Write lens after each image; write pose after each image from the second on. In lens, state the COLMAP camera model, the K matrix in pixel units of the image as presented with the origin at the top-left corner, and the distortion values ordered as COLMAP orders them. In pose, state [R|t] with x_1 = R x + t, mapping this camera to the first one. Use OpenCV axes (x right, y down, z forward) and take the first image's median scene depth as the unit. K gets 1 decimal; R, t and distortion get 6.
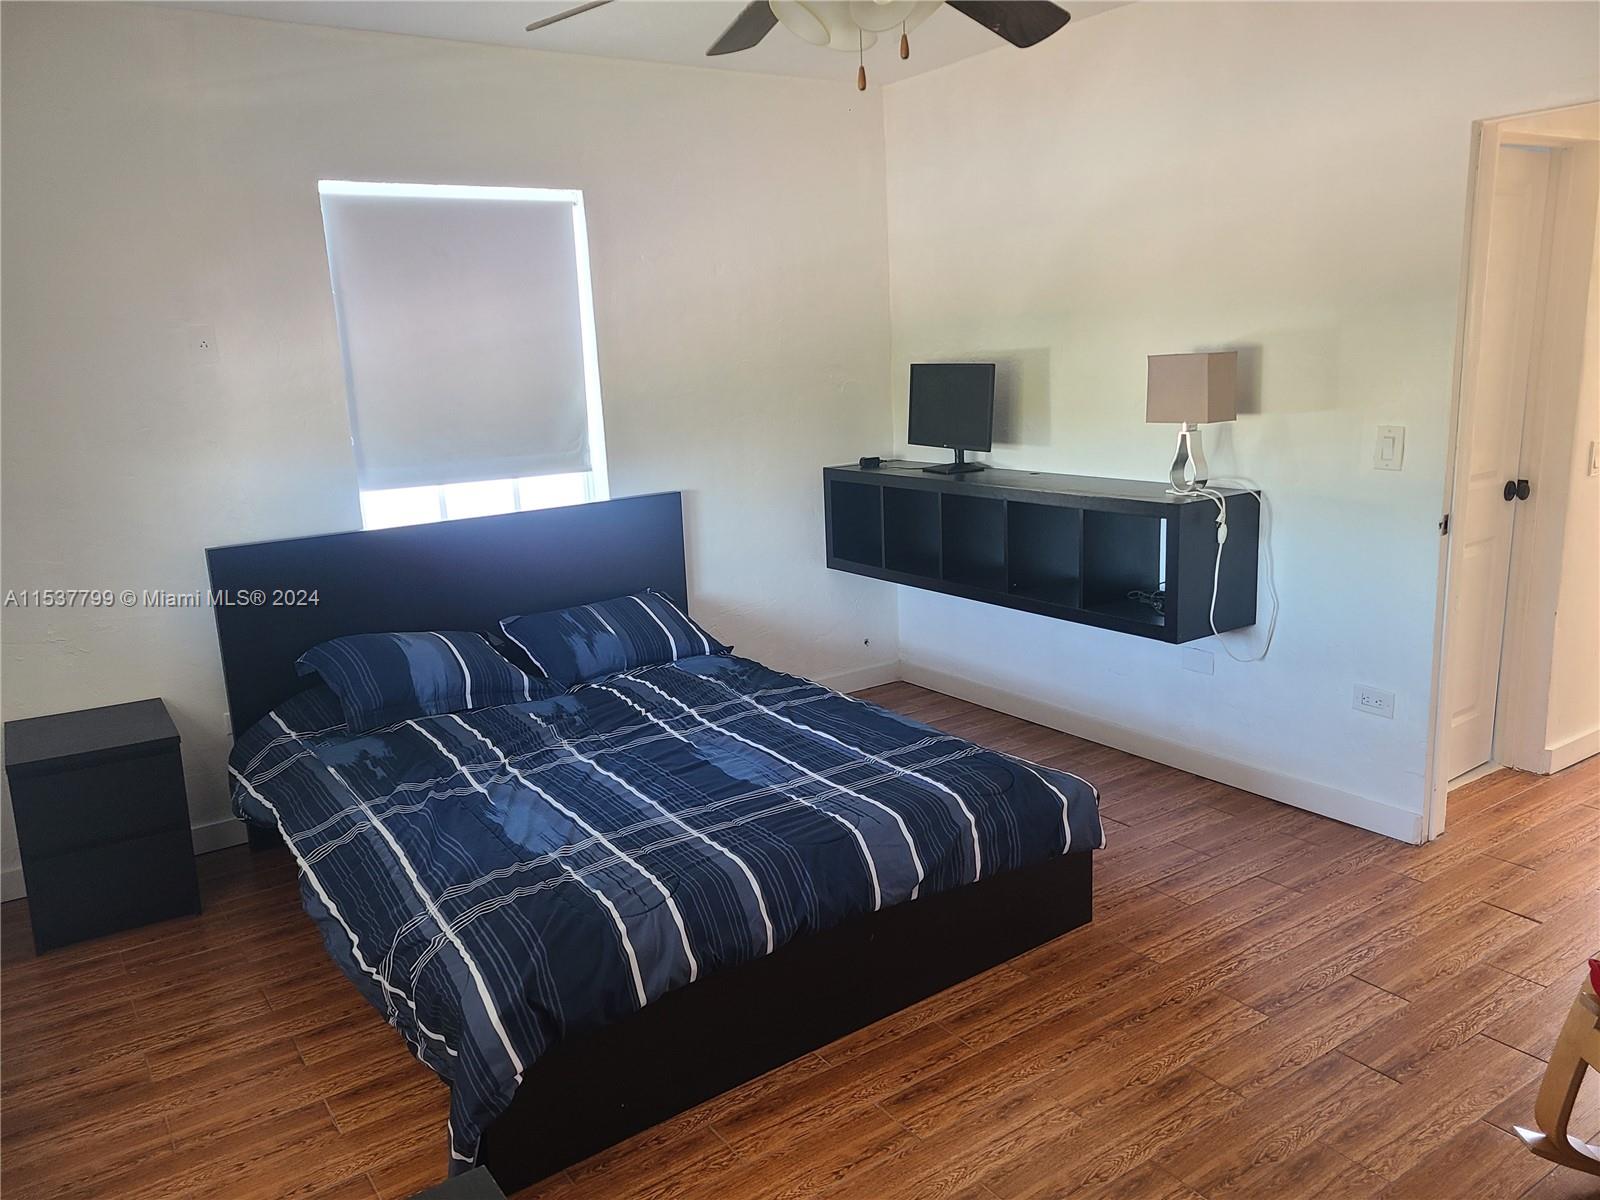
lens RADIAL K [[1201.0, 0, 801.8], [0, 1201.0, 598.1], [0, 0, 1]] dist [0.039933, -0.019496]
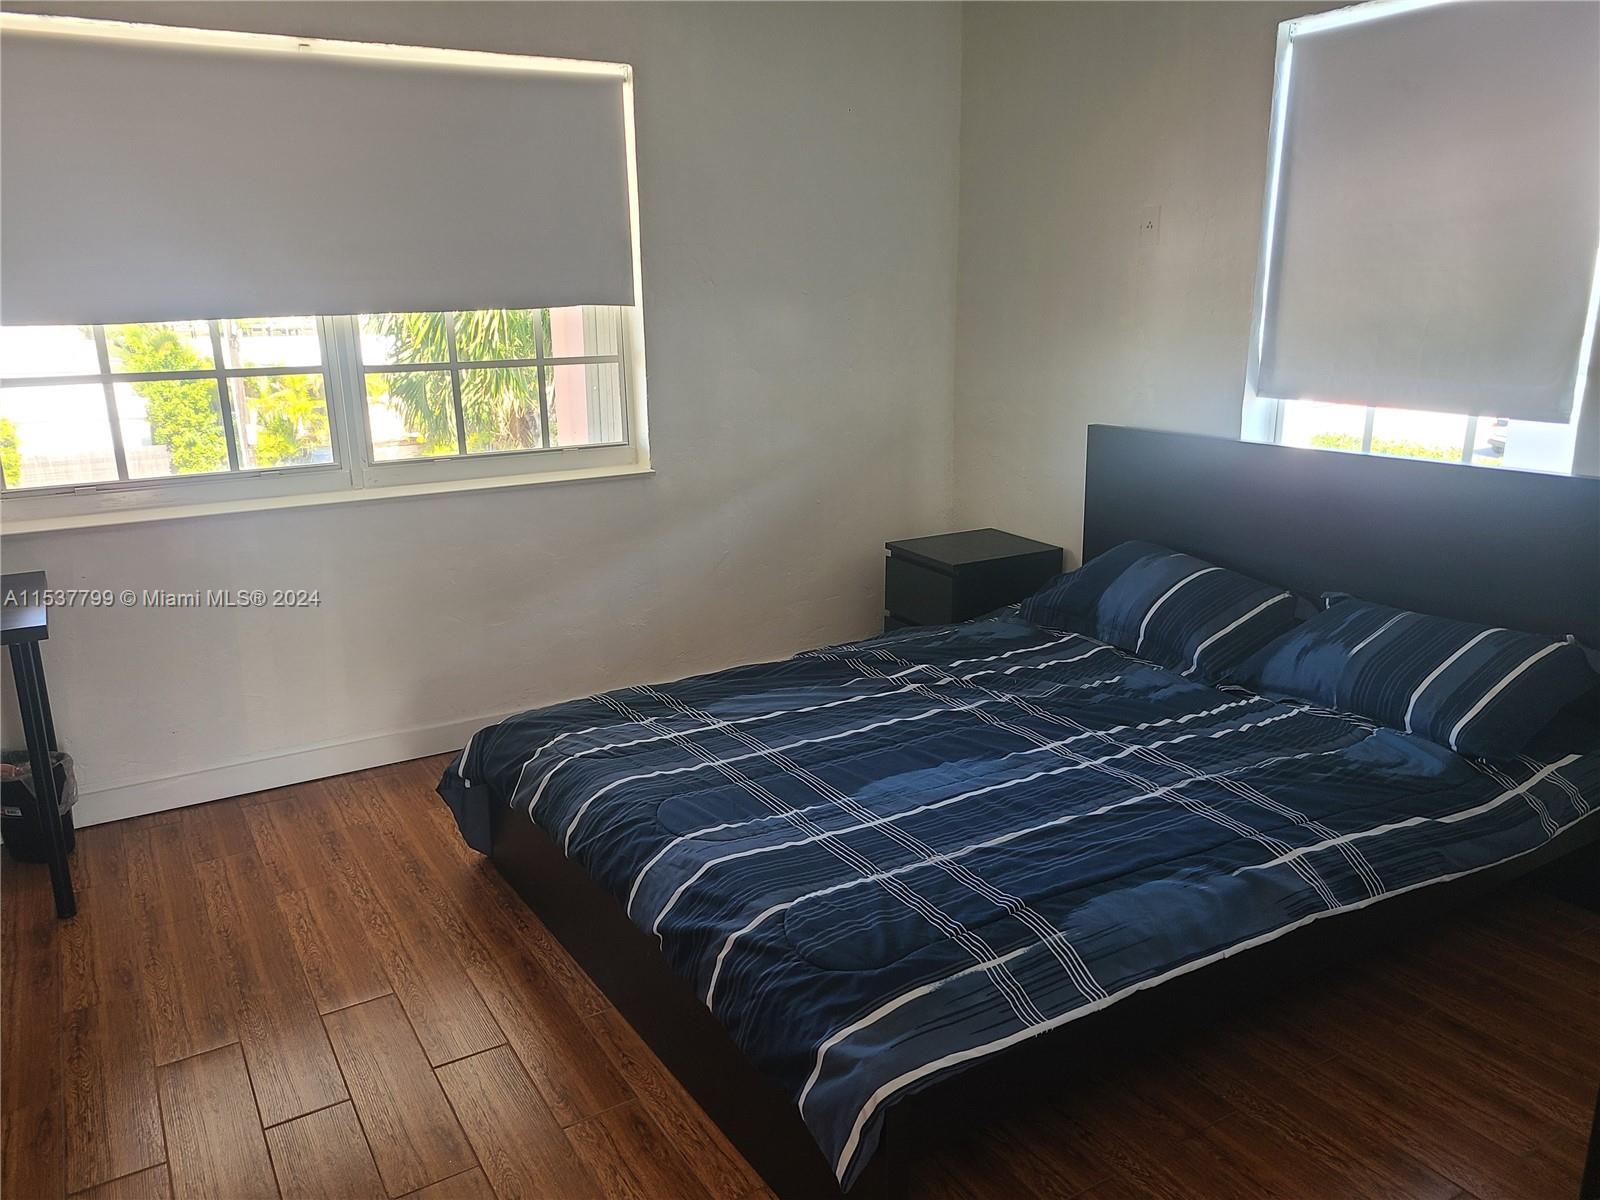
lens RADIAL K [[1201.0, 0, 798.9], [0, 1201.0, 600.5], [0, 0, 1]] dist [0.039933, -0.019496]
pose [[-0.065875, 0.295548, -0.953054, 0.594288], [-0.189455, 0.934050, 0.302750, -0.171354], [0.979677, 0.200504, -0.005538, 0.802590]]
